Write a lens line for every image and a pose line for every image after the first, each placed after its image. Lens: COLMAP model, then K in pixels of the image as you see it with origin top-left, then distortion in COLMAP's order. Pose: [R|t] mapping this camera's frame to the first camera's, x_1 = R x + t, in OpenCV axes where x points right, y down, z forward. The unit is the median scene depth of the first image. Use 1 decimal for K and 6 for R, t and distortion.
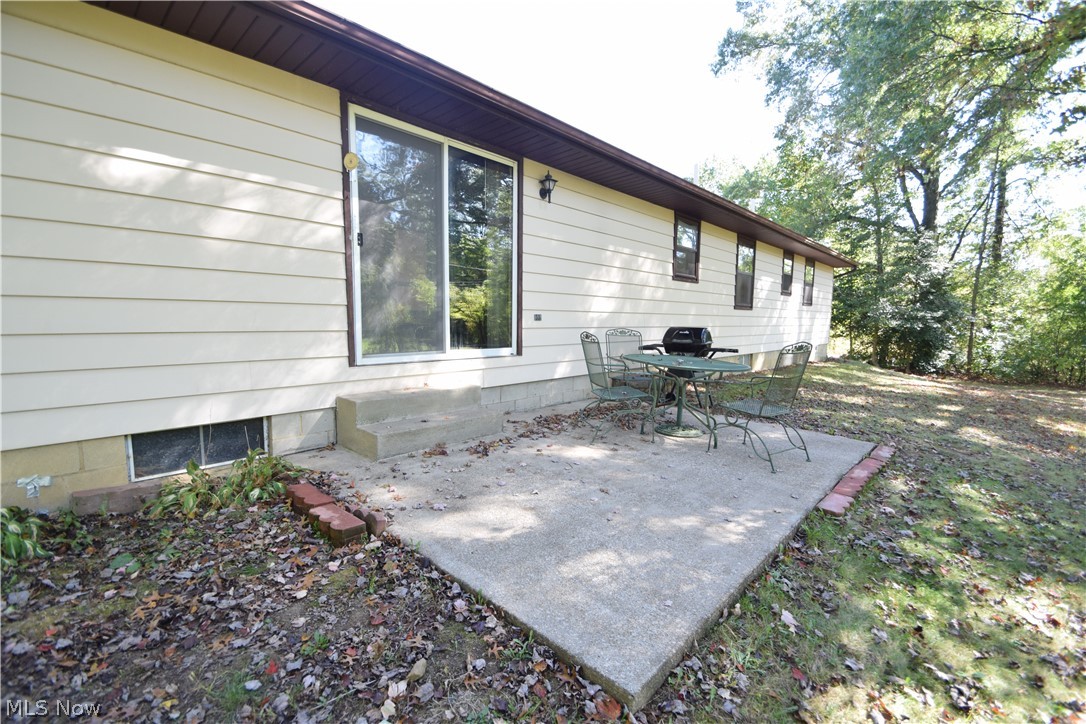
lens RADIAL K [[473.2, 0, 542.4], [0, 473.2, 360.3], [0, 0, 1]] dist [-0.012845, -0.001998]
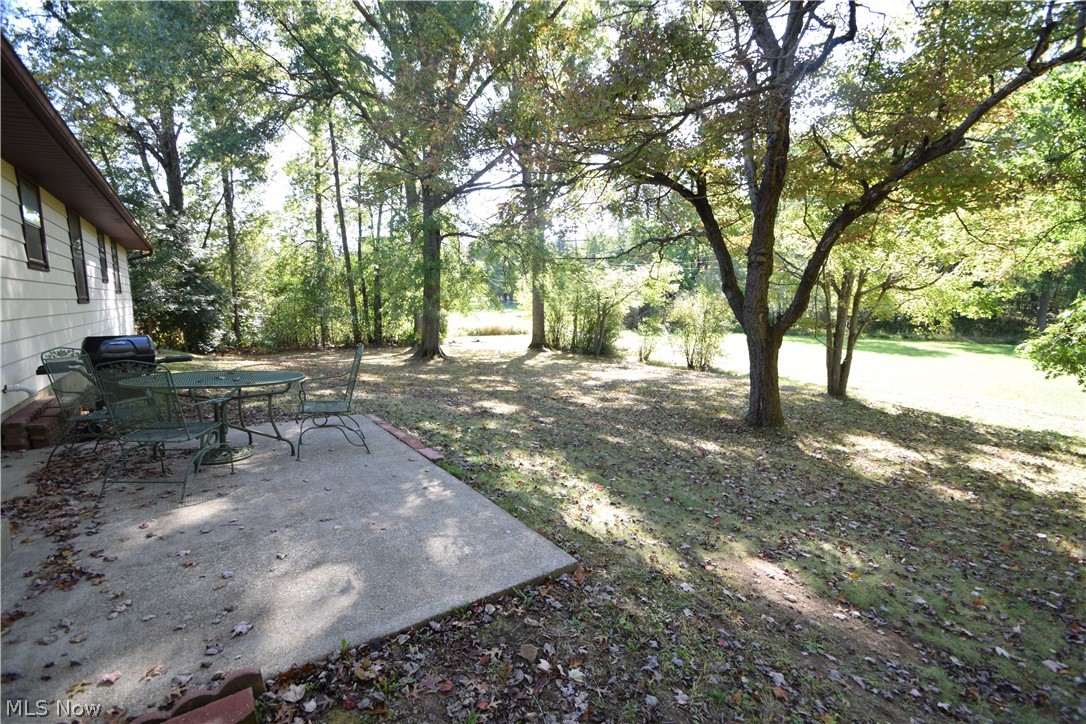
lens RADIAL K [[473.2, 0, 544.6], [0, 473.2, 366.2], [0, 0, 1]] dist [-0.012845, -0.001998]
pose [[0.189844, -0.148290, 0.970551, -0.574034], [0.092038, 0.986863, 0.132780, -0.105366], [-0.977491, 0.064120, 0.200999, 0.279995]]
